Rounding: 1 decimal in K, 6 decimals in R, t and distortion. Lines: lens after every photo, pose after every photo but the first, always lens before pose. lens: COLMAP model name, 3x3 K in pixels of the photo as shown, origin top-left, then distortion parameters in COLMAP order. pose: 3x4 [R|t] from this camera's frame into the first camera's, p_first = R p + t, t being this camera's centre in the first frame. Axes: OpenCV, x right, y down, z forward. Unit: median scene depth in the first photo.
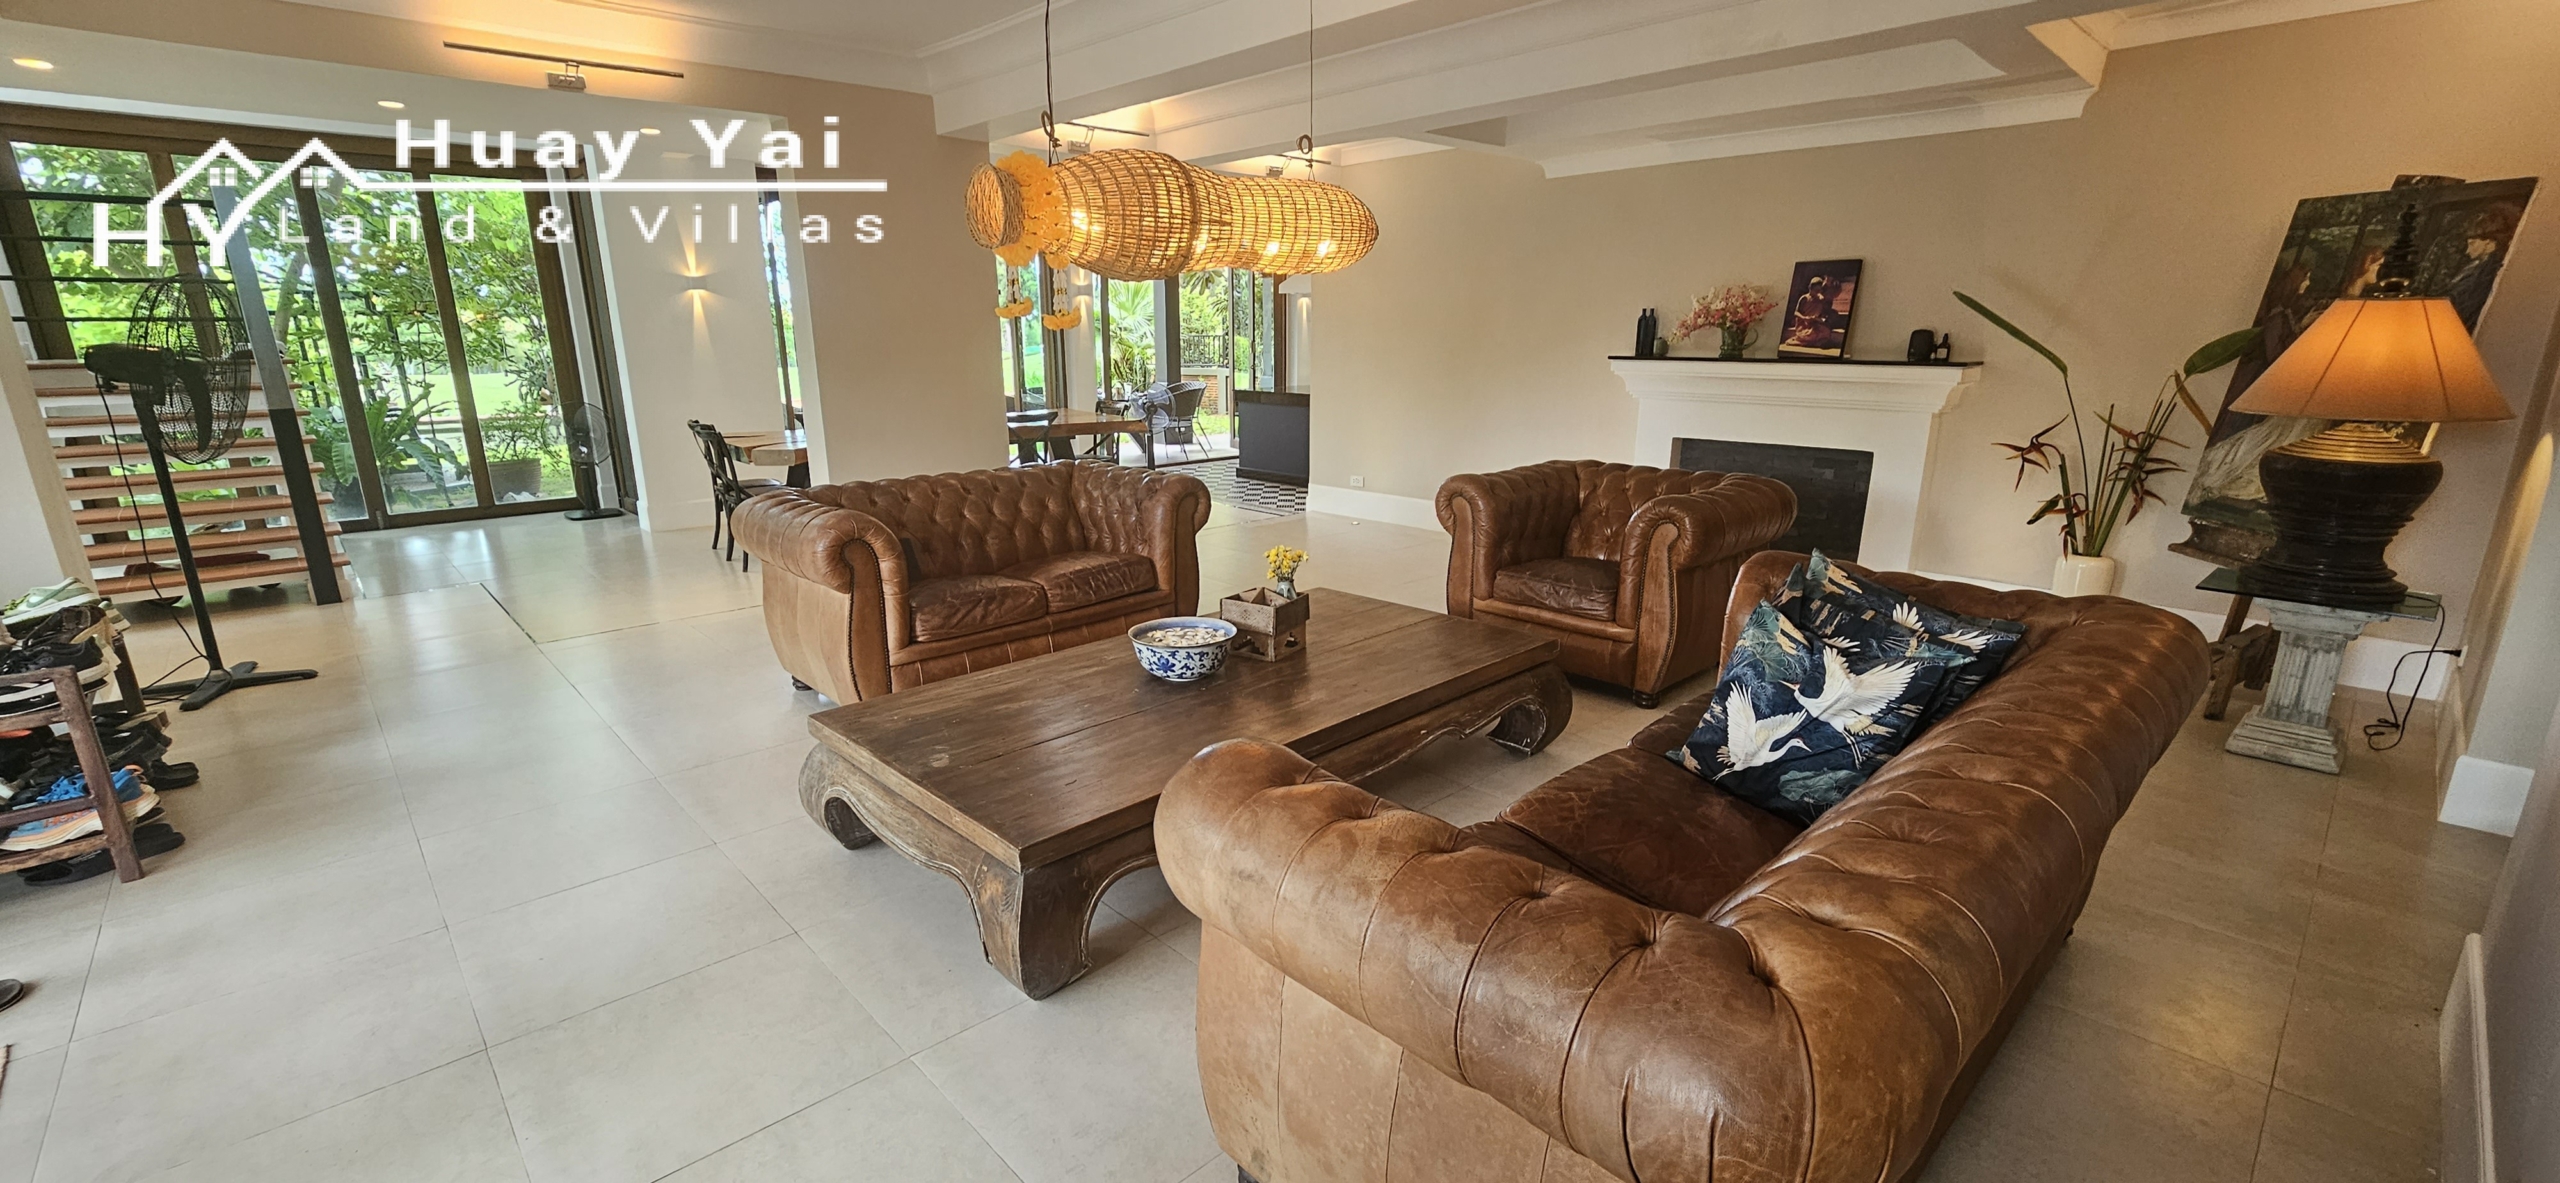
lens RADIAL K [[1045.8, 0, 1260.5], [0, 1045.8, 582.6], [0, 0, 1]] dist [0.002932, -0.000676]
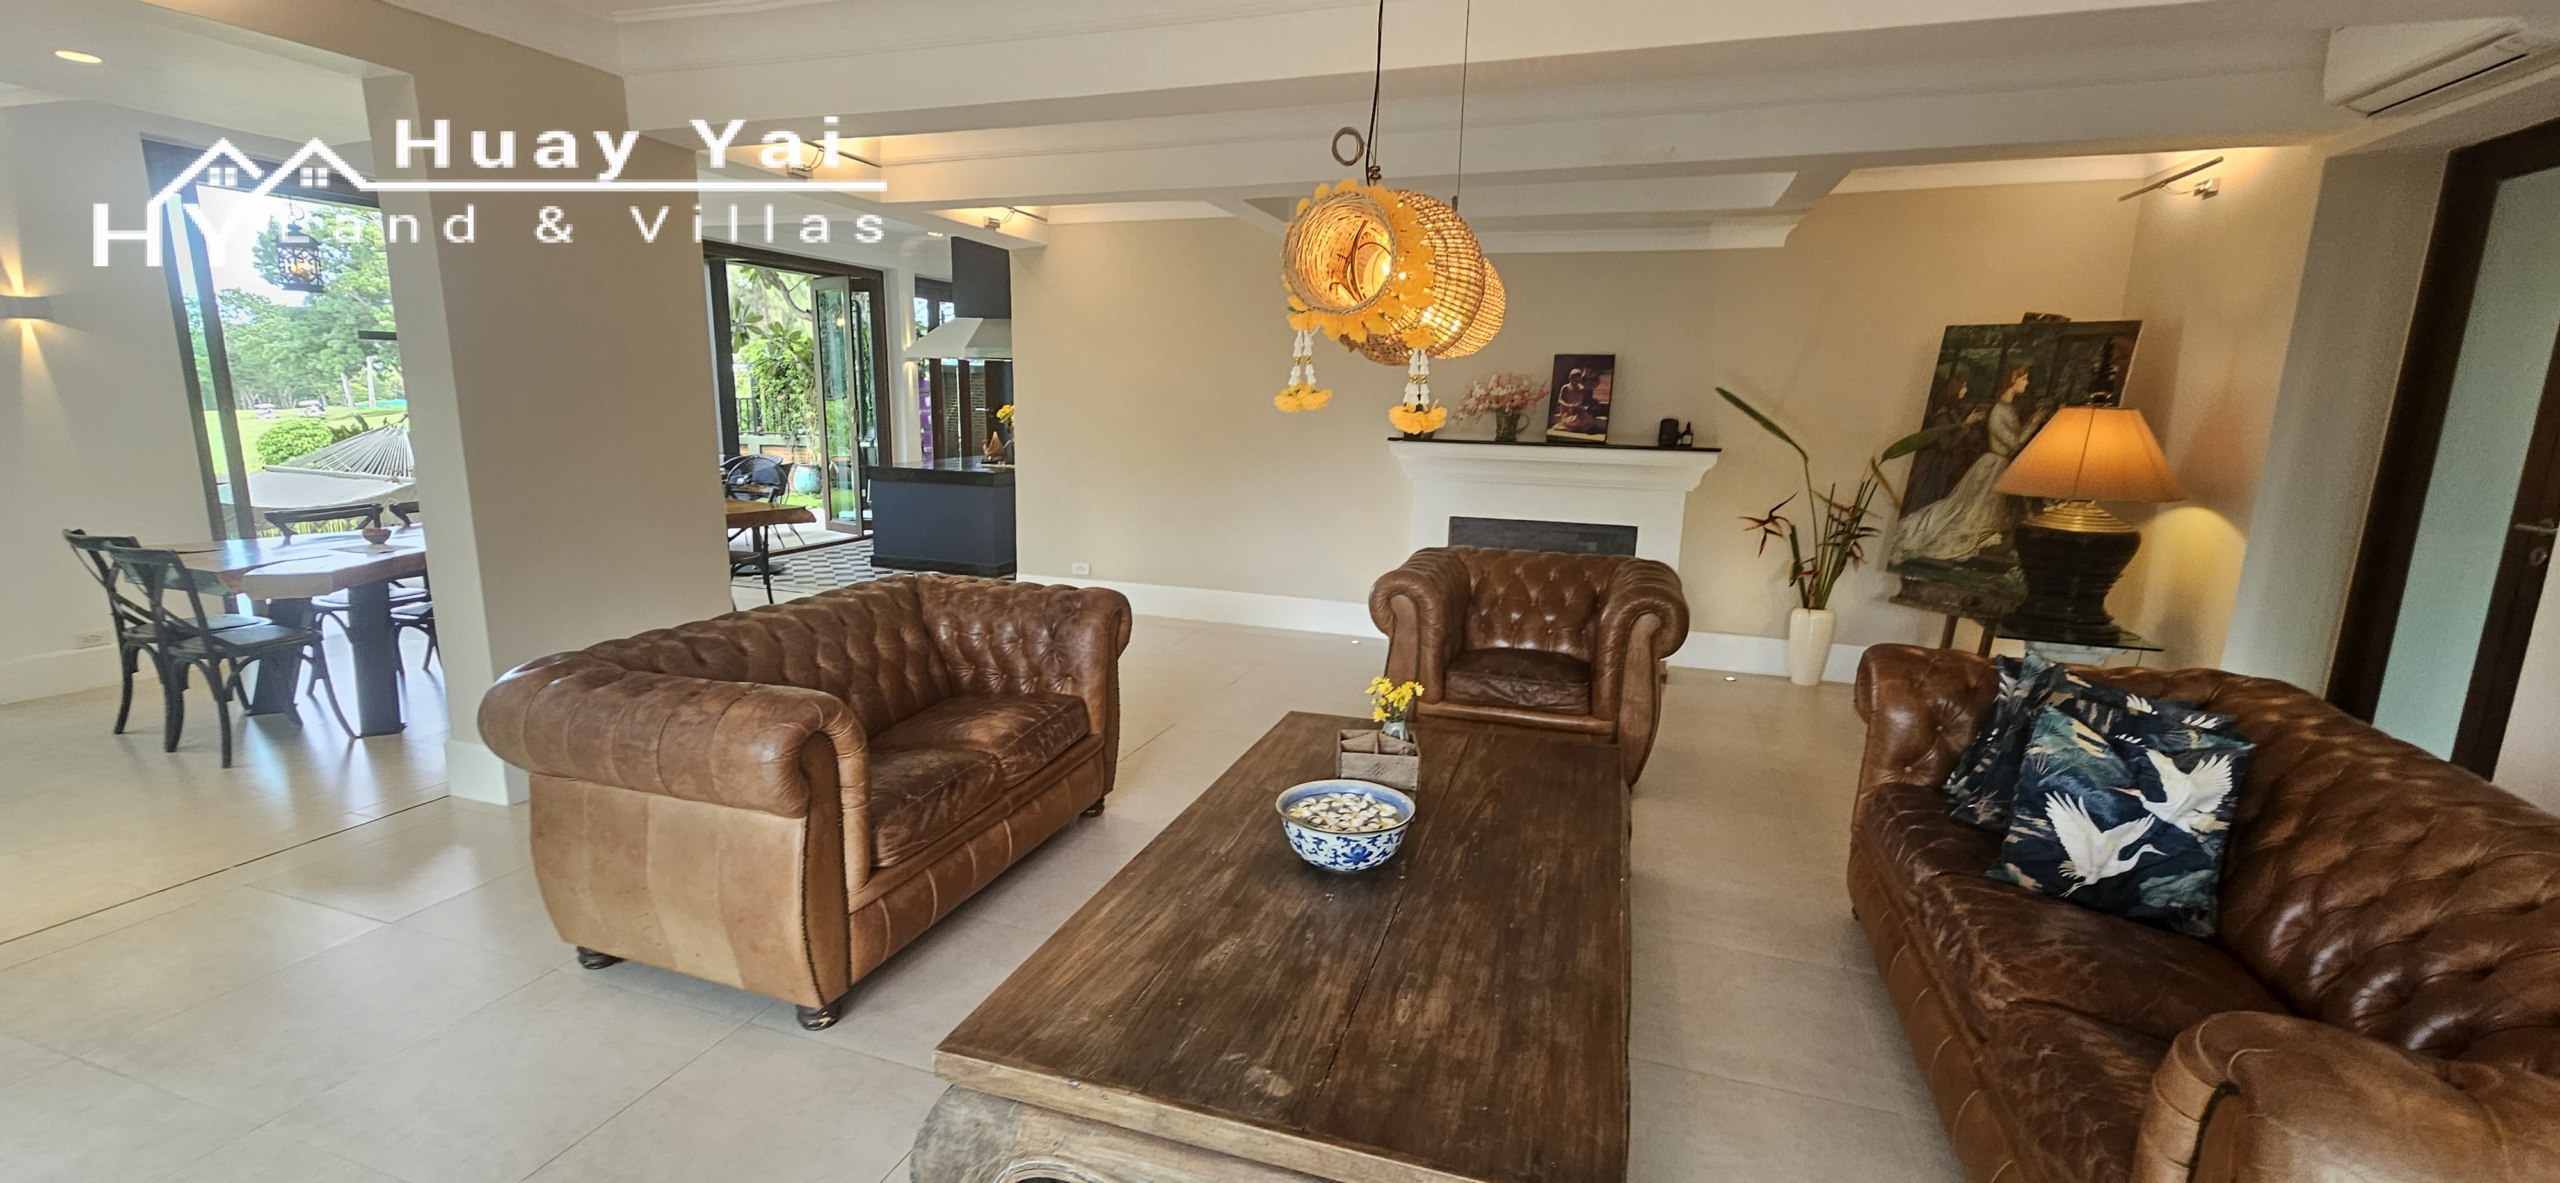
lens RADIAL K [[1045.8, 0, 1274.9], [0, 1045.8, 608.7], [0, 0, 1]] dist [0.002932, -0.000676]
pose [[0.889714, -0.068814, 0.451302, -0.345853], [0.085775, 0.996166, -0.017206, -0.067404], [-0.448388, 0.054019, 0.892205, 0.240087]]
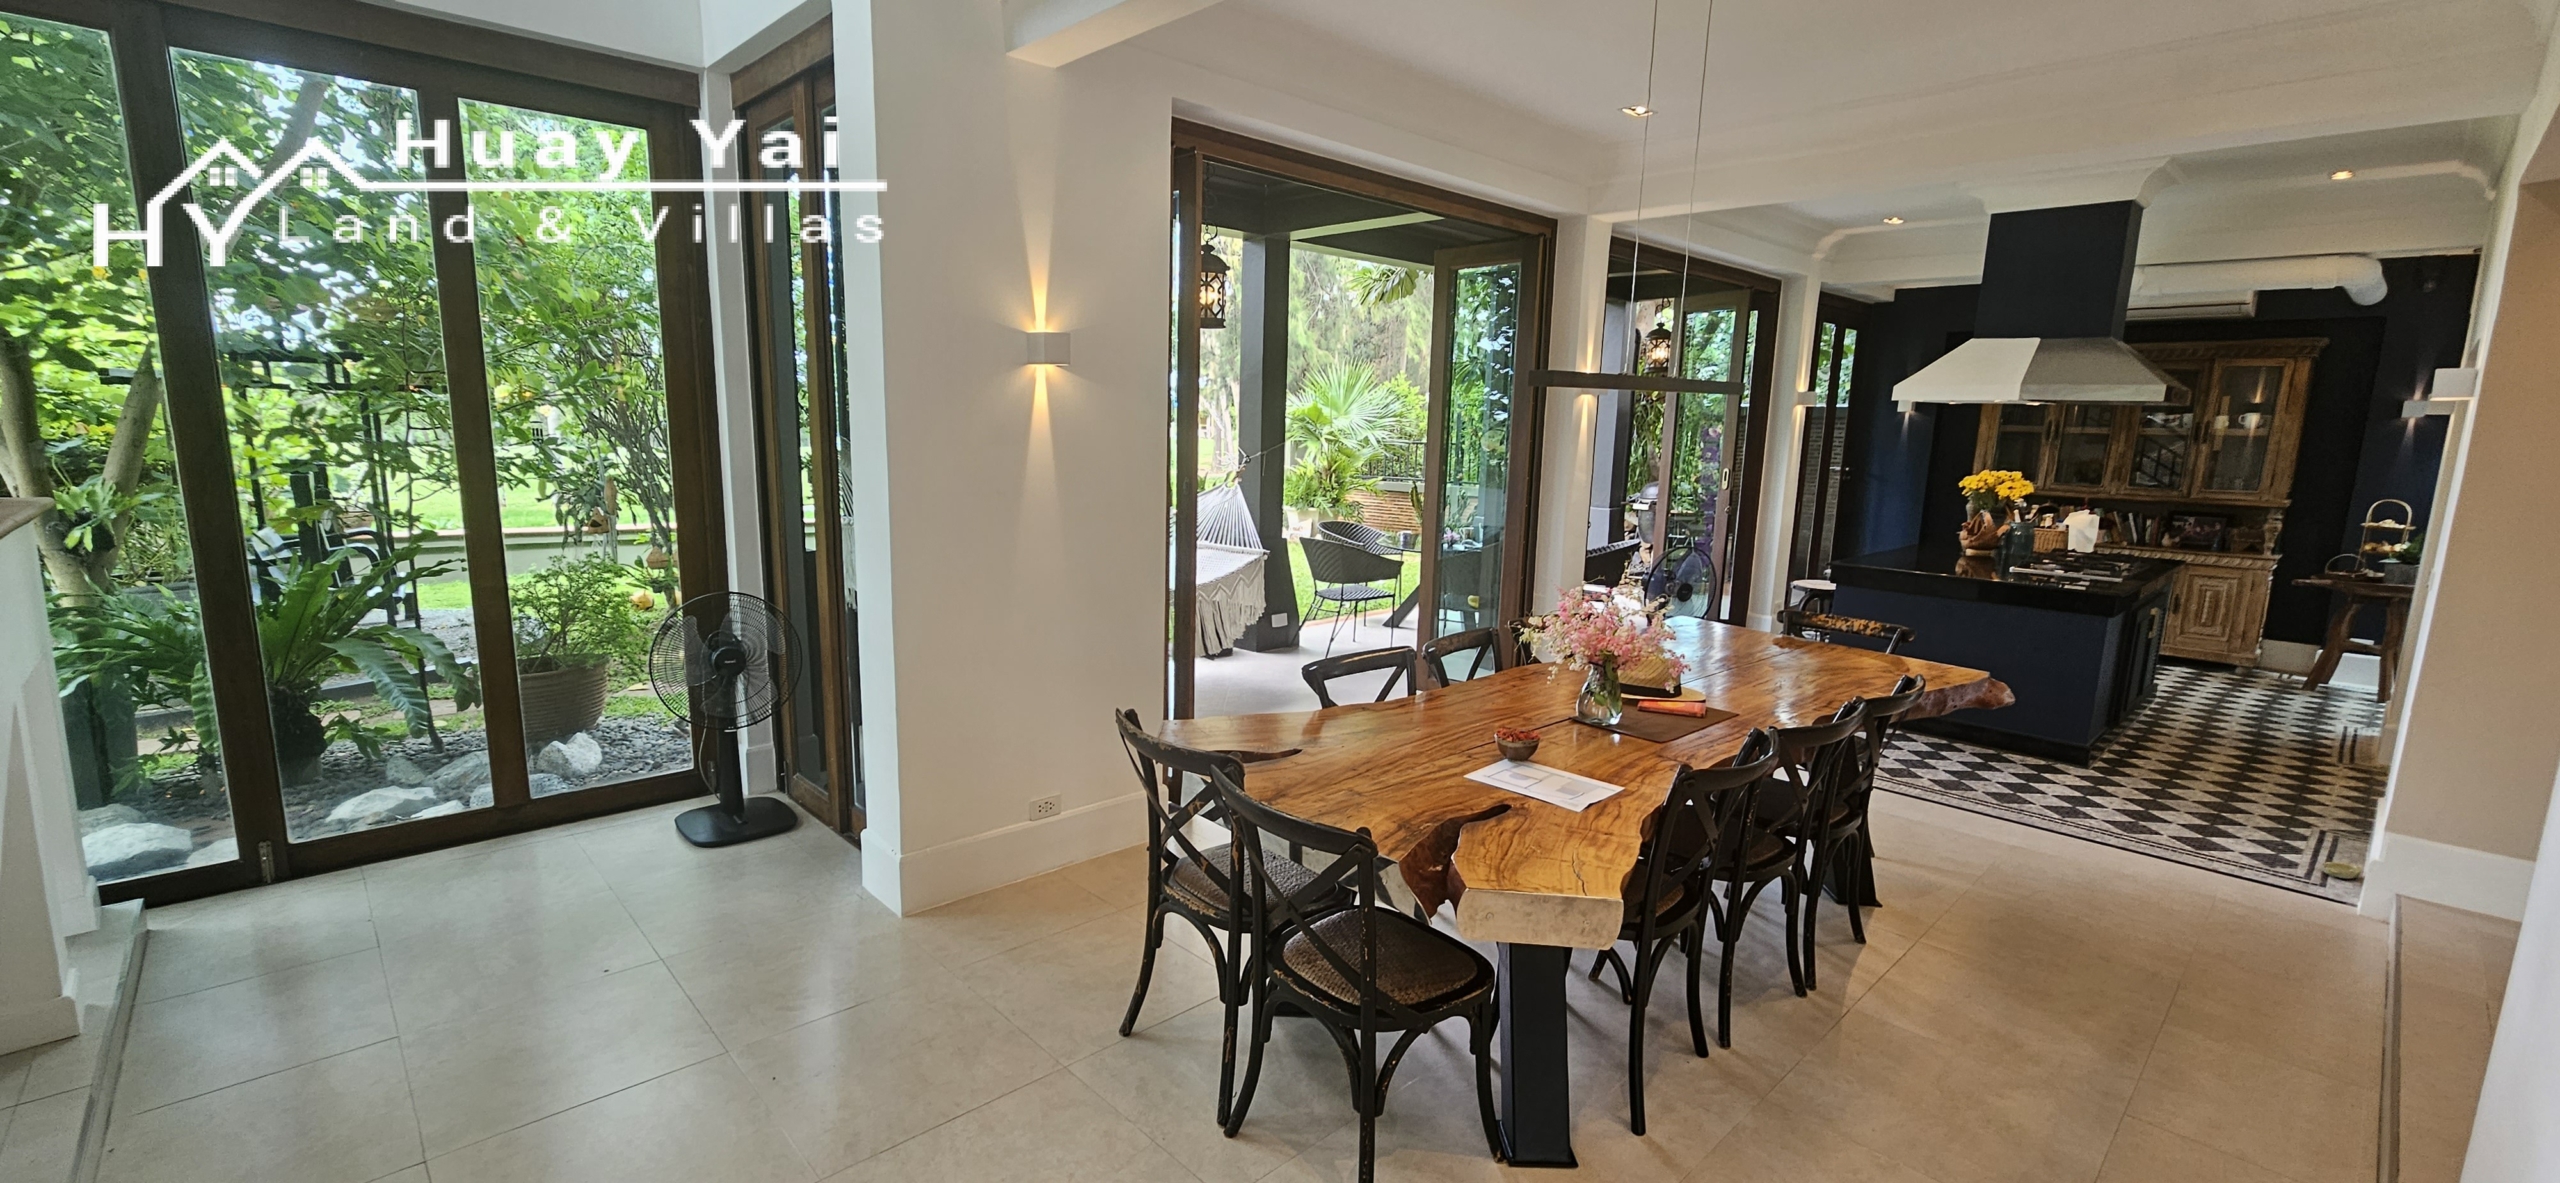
lens RADIAL K [[1045.8, 0, 1268.8], [0, 1045.8, 591.8], [0, 0, 1]] dist [0.002932, -0.000676]
pose [[0.999591, 0.027235, 0.008736, -0.900228], [-0.026452, 0.996462, -0.079767, -0.308338], [-0.010877, 0.079504, 0.996775, 1.153585]]
